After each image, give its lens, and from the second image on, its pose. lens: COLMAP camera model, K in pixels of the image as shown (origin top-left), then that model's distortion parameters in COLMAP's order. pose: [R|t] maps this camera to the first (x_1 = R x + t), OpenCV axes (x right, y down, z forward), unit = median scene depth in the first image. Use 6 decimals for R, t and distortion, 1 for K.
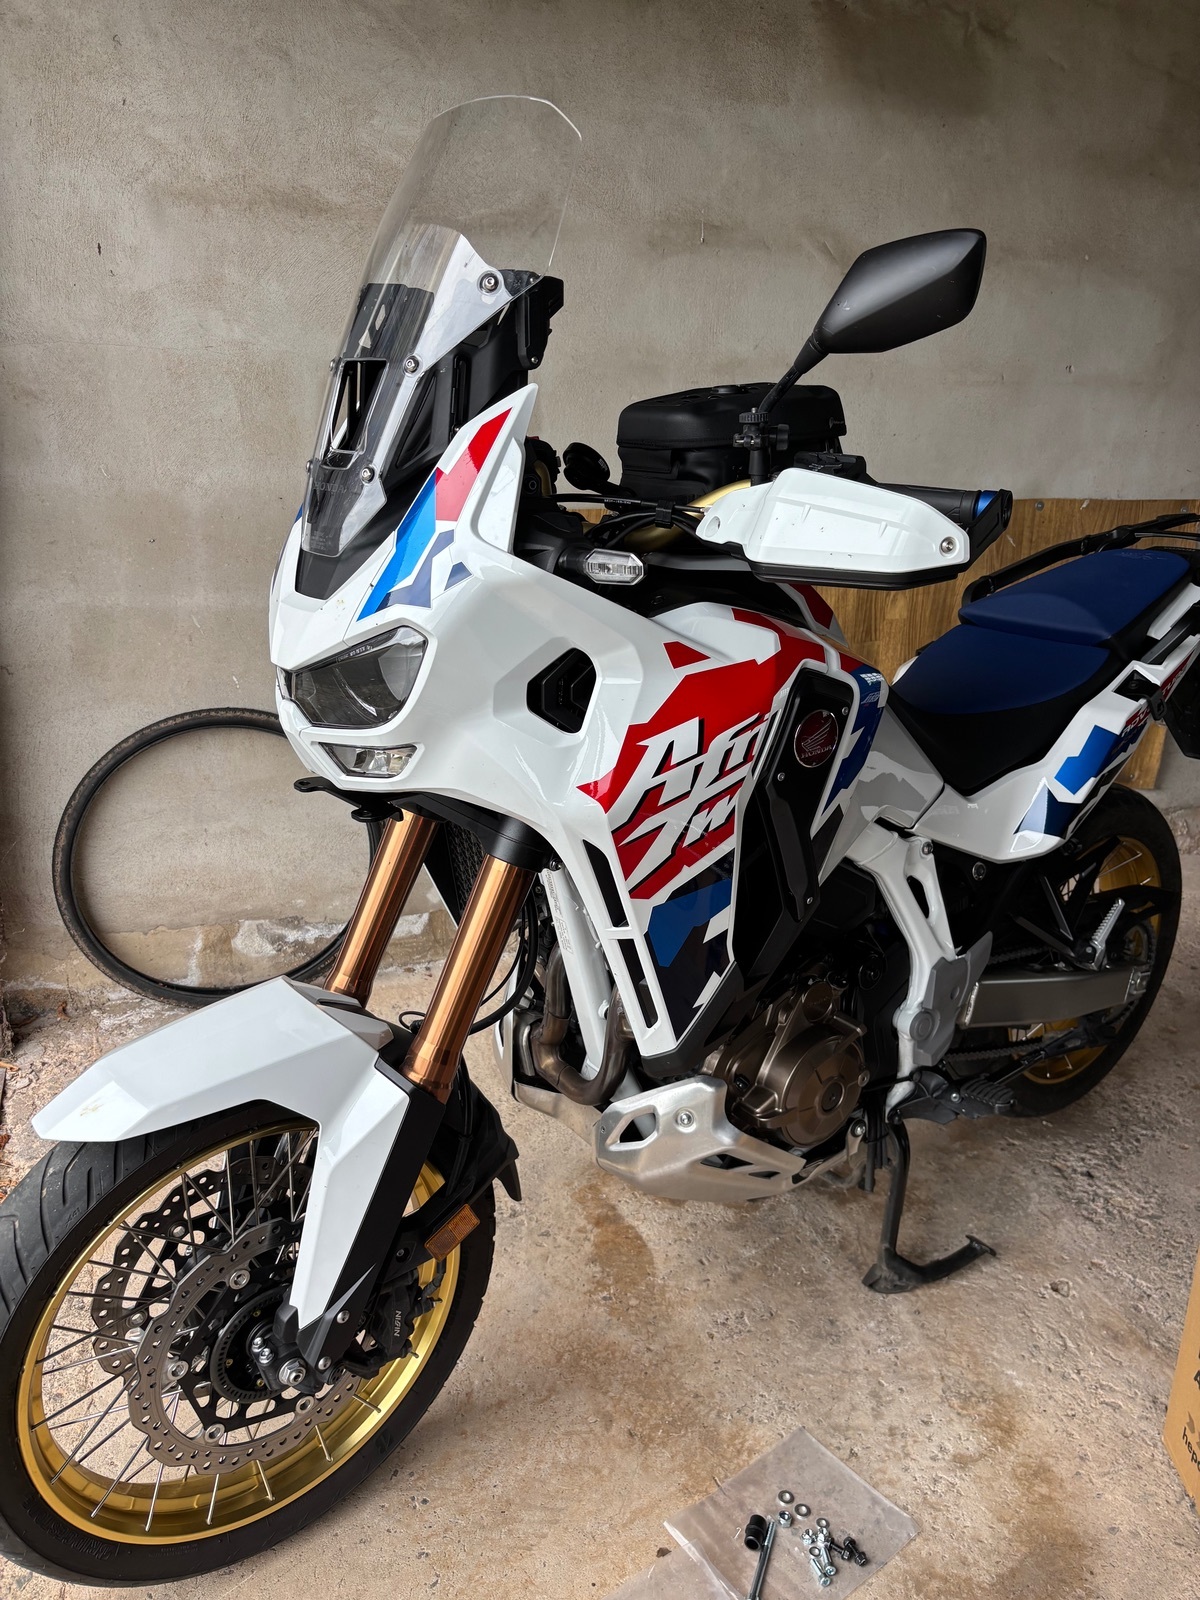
lens RADIAL K [[1234.9, 0, 600.0], [0, 1234.9, 800.0], [0, 0, 1]] dist [0.079168, -0.075697]
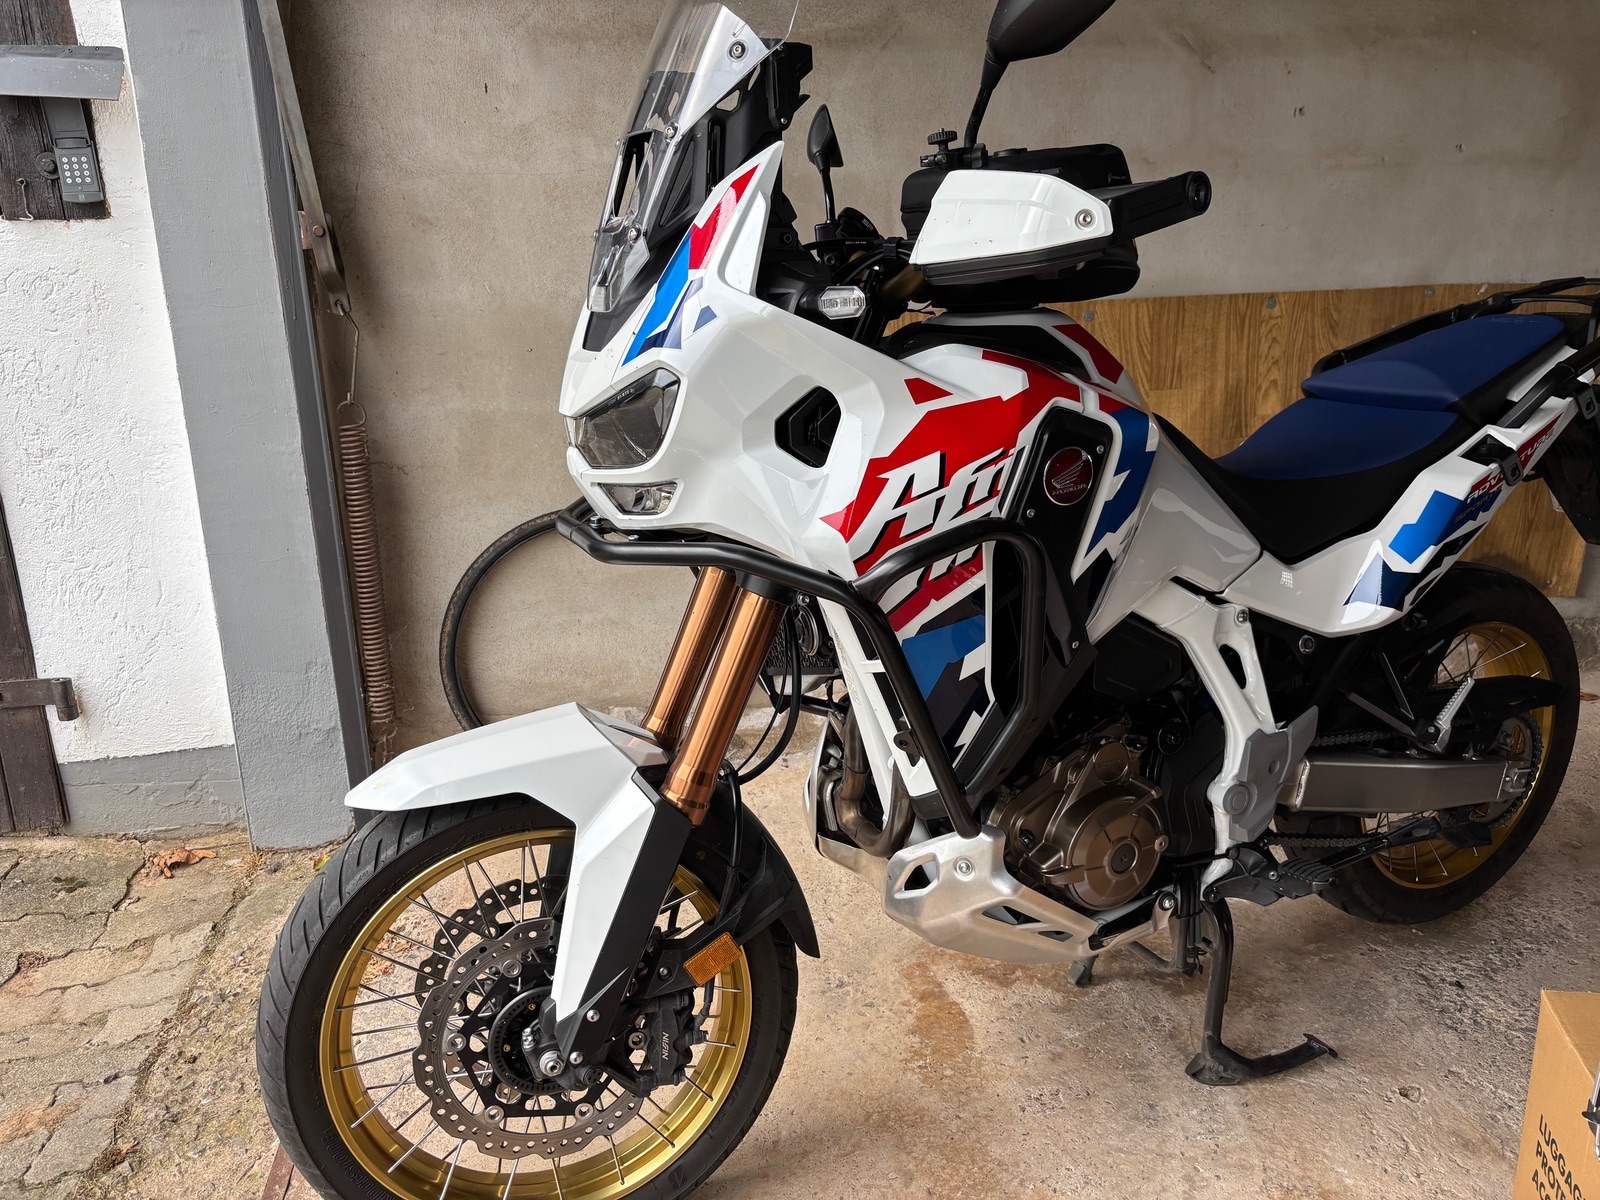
lens RADIAL K [[1234.9, 0, 820.6], [0, 1234.9, 603.0], [0, 0, 1]] dist [0.079168, -0.075697]
pose [[0.984774, 0.001039, -0.173836, 0.102678], [-0.007059, 0.999396, -0.034016, 0.060917], [0.173696, 0.034725, 0.984187, -0.020623]]
